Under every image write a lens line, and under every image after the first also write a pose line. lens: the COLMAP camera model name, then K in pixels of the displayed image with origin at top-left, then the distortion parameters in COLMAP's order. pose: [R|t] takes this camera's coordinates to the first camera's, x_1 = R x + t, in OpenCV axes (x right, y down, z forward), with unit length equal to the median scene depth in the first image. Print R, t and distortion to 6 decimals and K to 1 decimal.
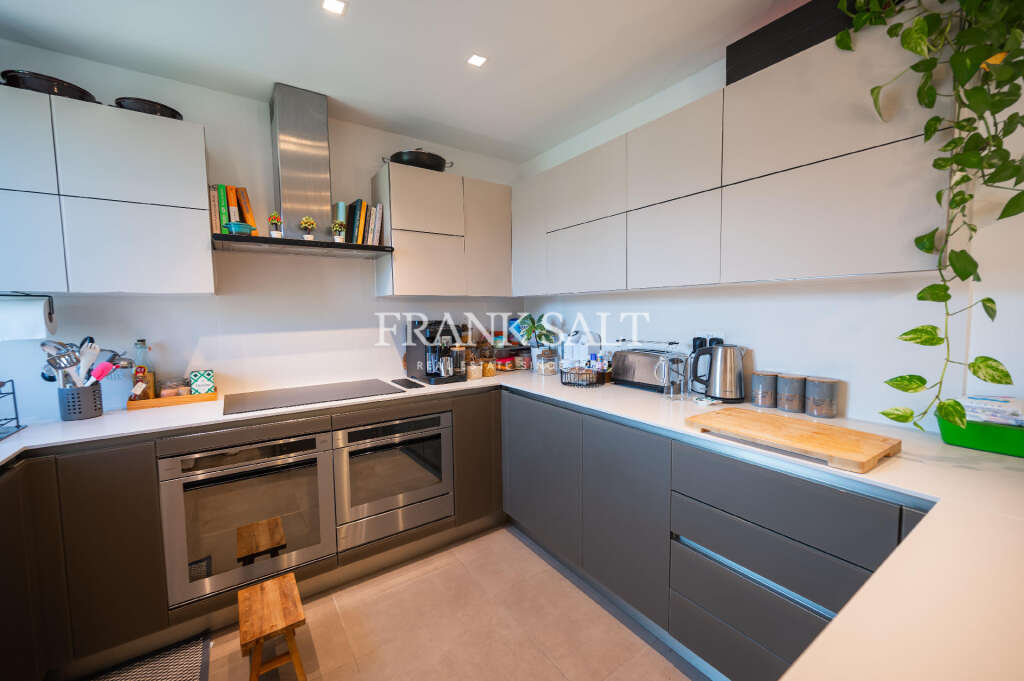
lens RADIAL K [[408.3, 0, 509.7], [0, 408.3, 339.4], [0, 0, 1]] dist [-0.001503, -0.000047]
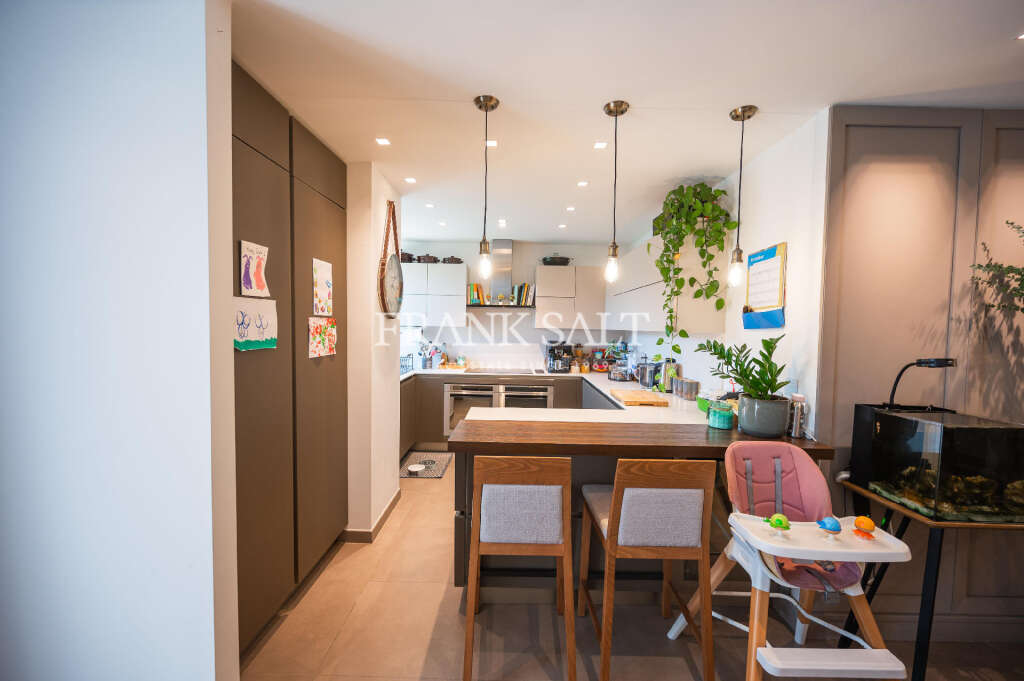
lens RADIAL K [[408.3, 0, 515.3], [0, 408.3, 343.4], [0, 0, 1]] dist [-0.001503, -0.000047]
pose [[0.820736, 0.053669, -0.568782, 0.960044], [-0.068990, 0.997603, -0.005419, -0.013954], [0.567127, 0.043688, 0.822471, -0.902675]]
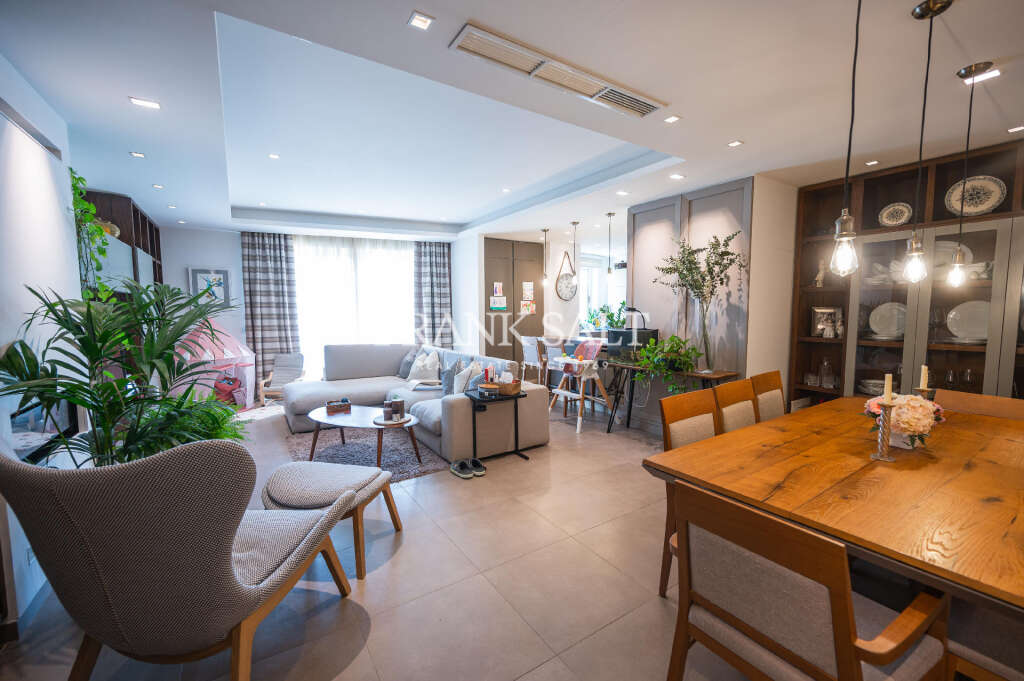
lens RADIAL K [[408.3, 0, 512.4], [0, 408.3, 342.2], [0, 0, 1]] dist [-0.001503, -0.000047]
pose [[-0.016719, 0.095499, -0.995289, 5.383813], [-0.065833, 0.993163, 0.096401, -0.048926], [0.997691, 0.067134, -0.010318, 0.133857]]
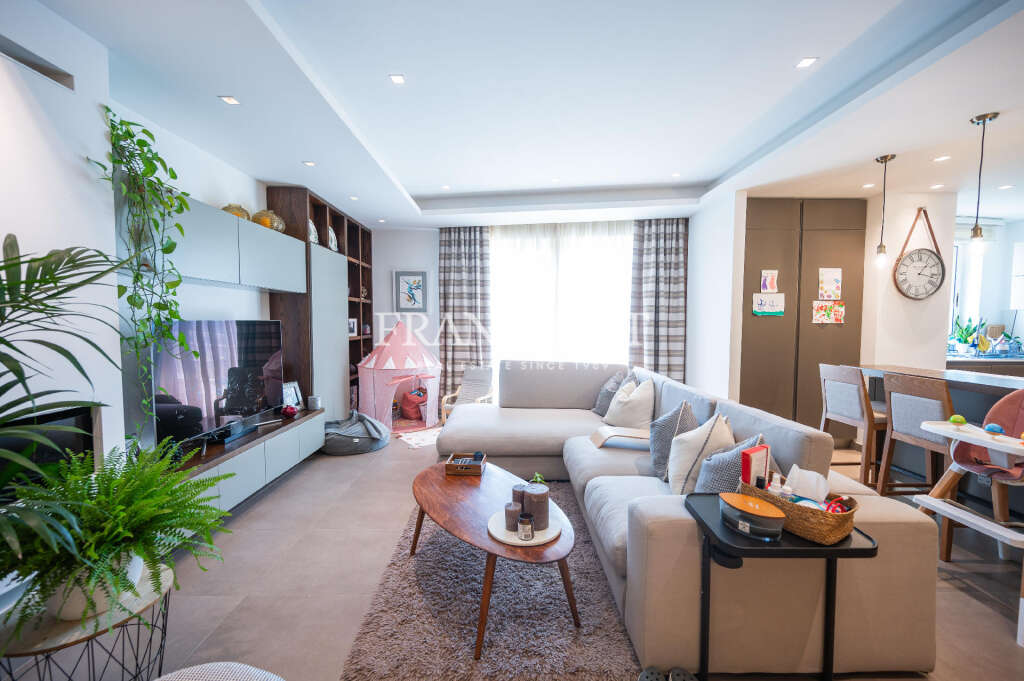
lens RADIAL K [[408.3, 0, 514.4], [0, 408.3, 343.3], [0, 0, 1]] dist [-0.001503, -0.000047]
pose [[-0.553684, 0.058759, -0.830651, 3.571364], [-0.055266, 0.992715, 0.107062, 0.050203], [0.830891, 0.105185, -0.546403, -0.037726]]
